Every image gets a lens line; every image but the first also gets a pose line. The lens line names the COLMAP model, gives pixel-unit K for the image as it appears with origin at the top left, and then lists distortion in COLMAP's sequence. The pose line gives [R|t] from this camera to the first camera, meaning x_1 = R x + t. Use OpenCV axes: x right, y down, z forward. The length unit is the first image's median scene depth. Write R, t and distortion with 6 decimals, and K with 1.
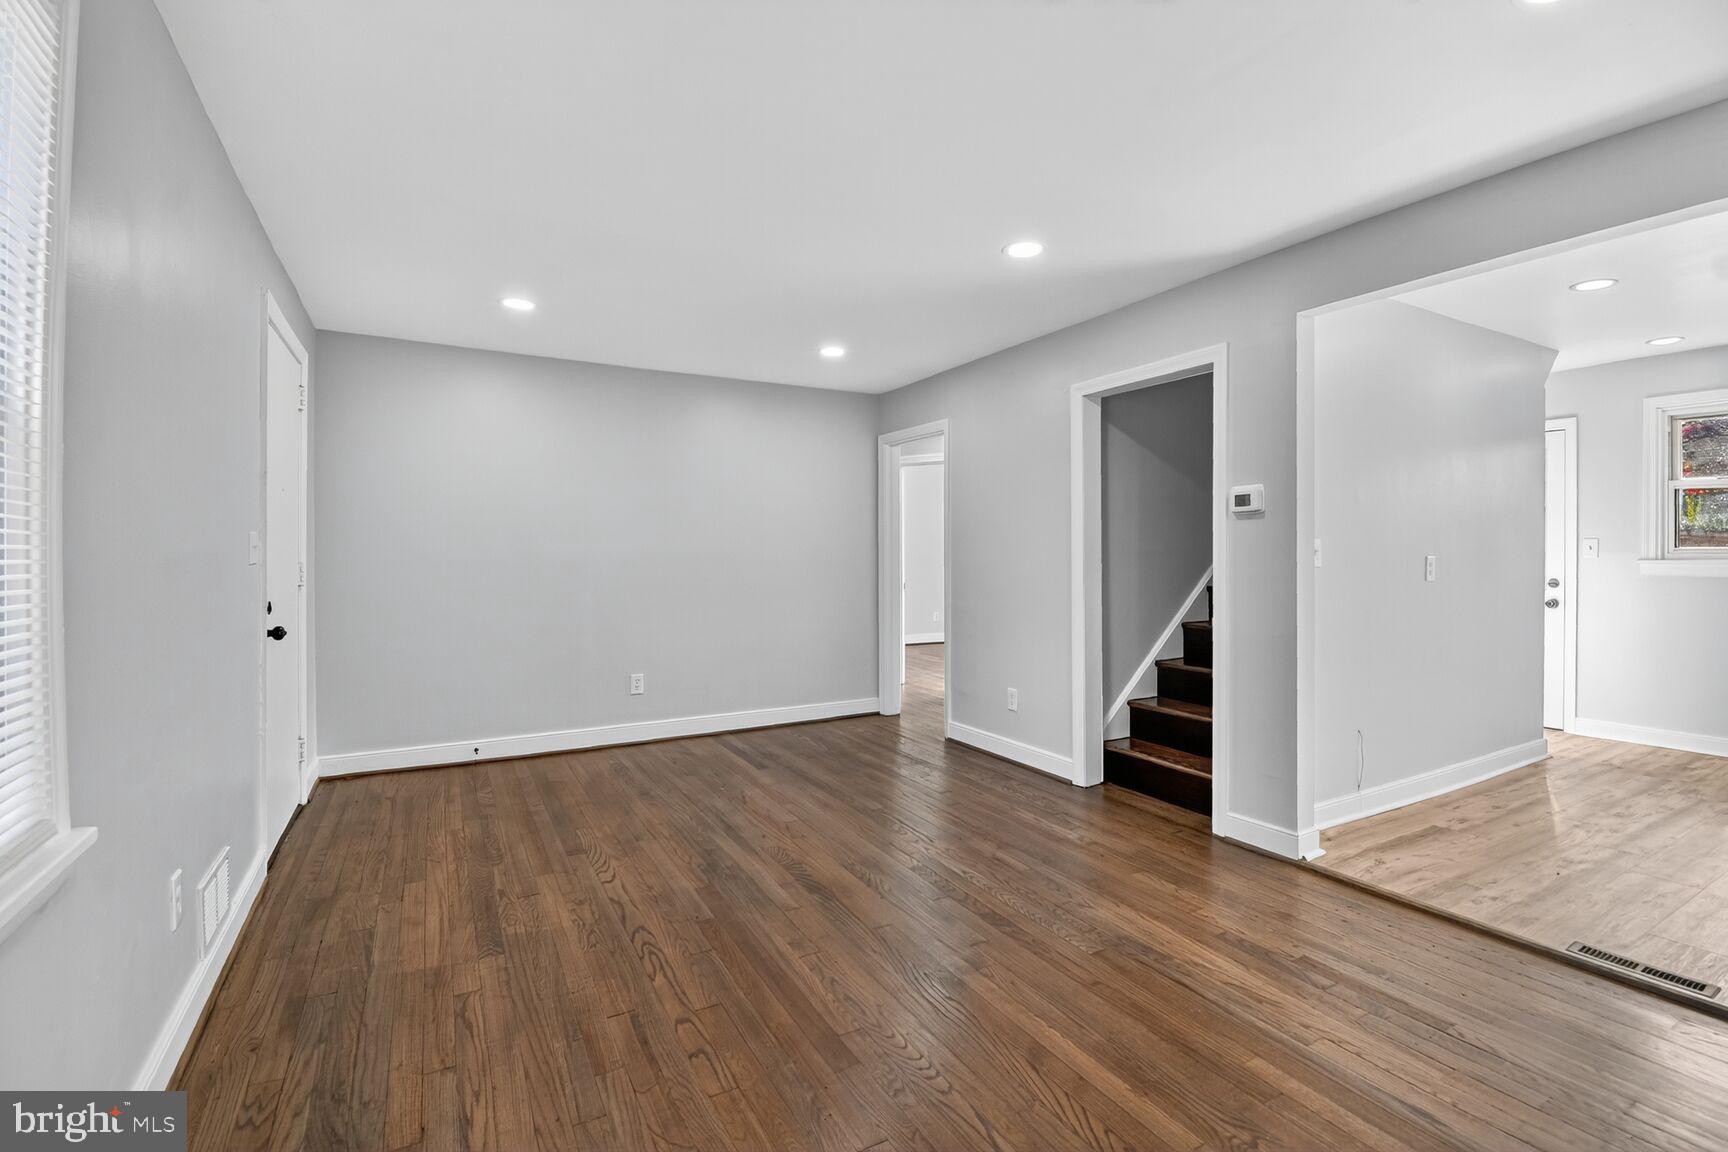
lens RADIAL K [[789.8, 0, 870.8], [0, 789.8, 559.8], [0, 0, 1]] dist [-0.003044, -0.000840]
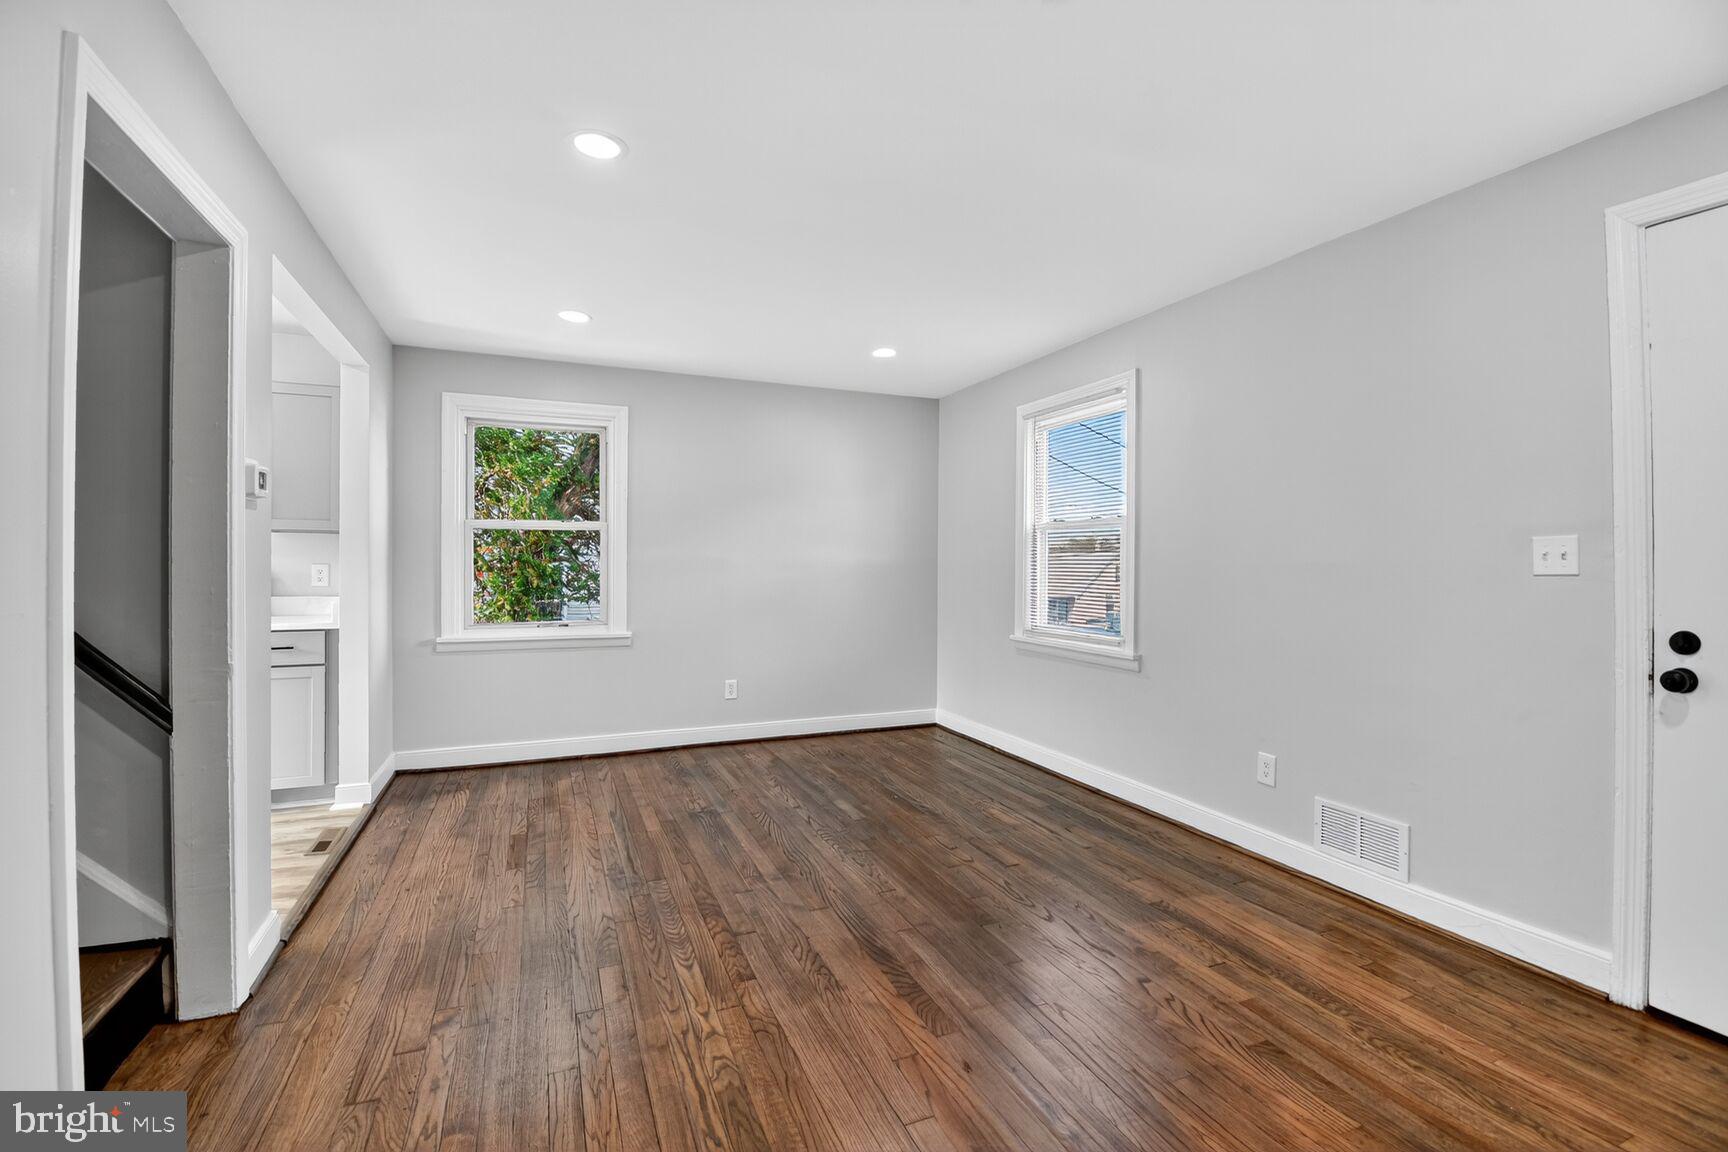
lens RADIAL K [[789.8, 0, 858.4], [0, 789.8, 568.3], [0, 0, 1]] dist [-0.003044, -0.000840]
pose [[-0.992566, -0.004822, 0.121609, -0.168062], [-0.003261, 0.999910, 0.013027, -0.011272], [-0.121661, 0.012533, -0.992493, 2.088869]]
